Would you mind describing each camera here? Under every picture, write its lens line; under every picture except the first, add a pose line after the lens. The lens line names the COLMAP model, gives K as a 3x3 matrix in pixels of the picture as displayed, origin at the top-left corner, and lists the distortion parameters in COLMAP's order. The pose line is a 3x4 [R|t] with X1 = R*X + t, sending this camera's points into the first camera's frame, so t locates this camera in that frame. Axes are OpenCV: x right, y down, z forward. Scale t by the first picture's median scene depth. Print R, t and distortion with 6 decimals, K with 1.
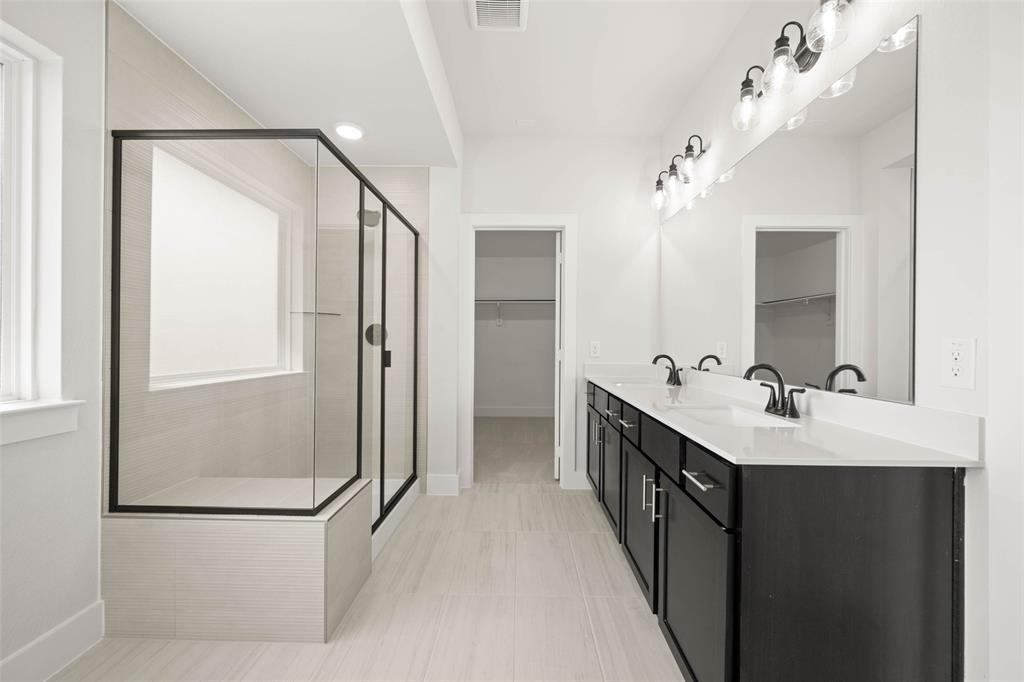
lens RADIAL K [[398.1, 0, 517.6], [0, 398.1, 344.5], [0, 0, 1]] dist [-0.001120, 0.000856]
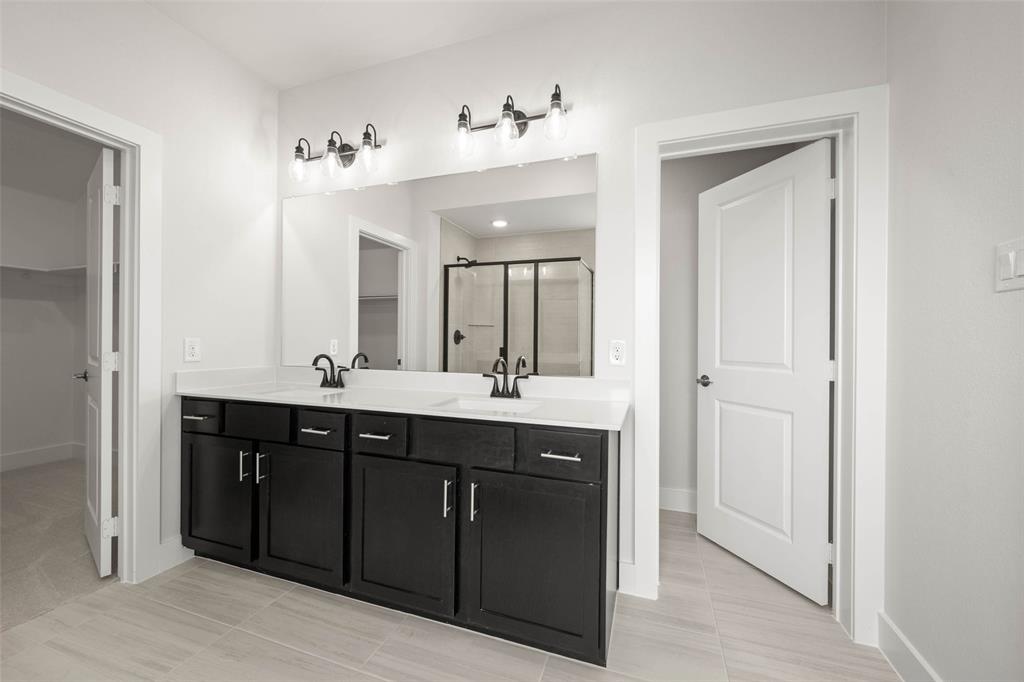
lens RADIAL K [[398.1, 0, 510.5], [0, 398.1, 341.5], [0, 0, 1]] dist [-0.001120, 0.000856]
pose [[0.327325, -0.008372, 0.944875, -0.293641], [0.001687, 0.999964, 0.008275, -0.007904], [-0.944910, -0.001115, 0.327328, 0.296894]]
